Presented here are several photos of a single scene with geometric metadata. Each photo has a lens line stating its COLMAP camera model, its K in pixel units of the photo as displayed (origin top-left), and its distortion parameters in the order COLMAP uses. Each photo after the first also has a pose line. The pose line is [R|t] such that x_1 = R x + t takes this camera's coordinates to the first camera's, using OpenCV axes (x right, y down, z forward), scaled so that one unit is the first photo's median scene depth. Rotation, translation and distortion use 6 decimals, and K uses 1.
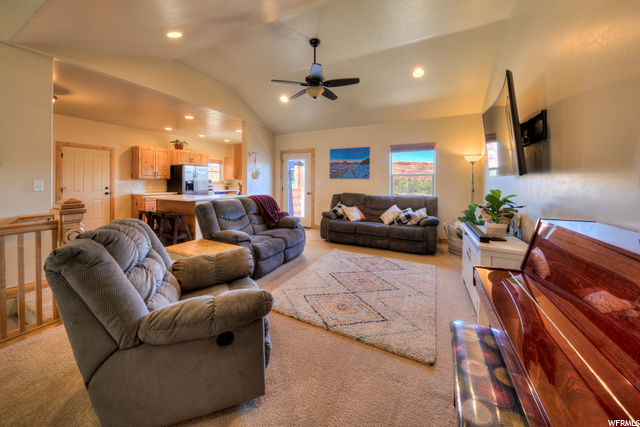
lens RADIAL K [[244.3, 0, 312.4], [0, 244.3, 181.3], [0, 0, 1]] dist [0.000749, -0.002646]
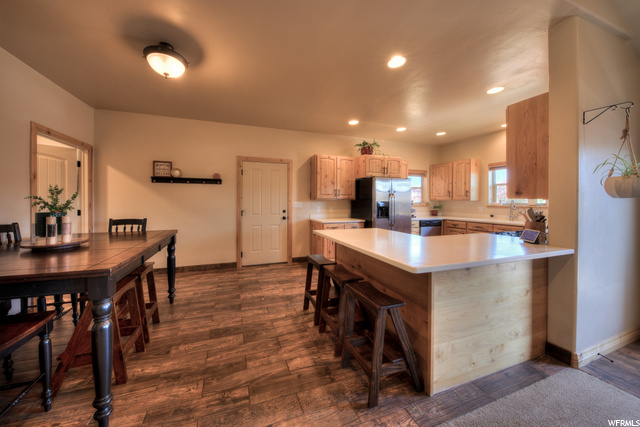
lens RADIAL K [[211.7, 0, 299.6], [0, 211.7, 203.6], [0, 0, 1]] dist [-0.004322, -0.000975]
pose [[0.724158, 0.005923, -0.689609, -0.313549], [-0.001347, 0.999973, 0.007175, -0.002229], [0.689633, -0.004267, 0.724146, 0.507199]]
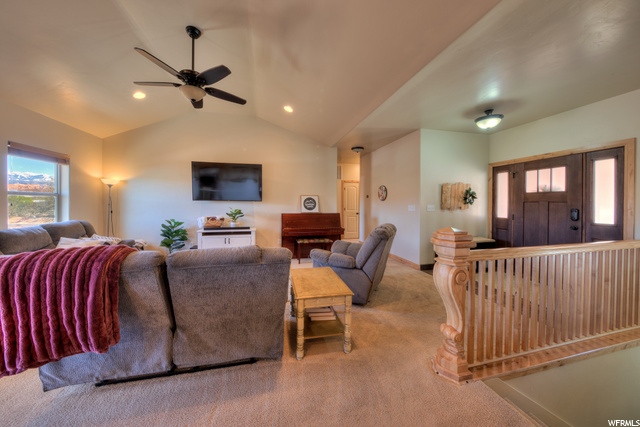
lens RADIAL K [[211.7, 0, 317.4], [0, 211.7, 204.6], [0, 0, 1]] dist [-0.004322, -0.000975]
pose [[-0.664715, -0.010211, 0.747027, -0.444825], [-0.004391, 0.999943, 0.009762, -0.003814], [-0.747084, 0.003208, -0.664722, 0.651429]]
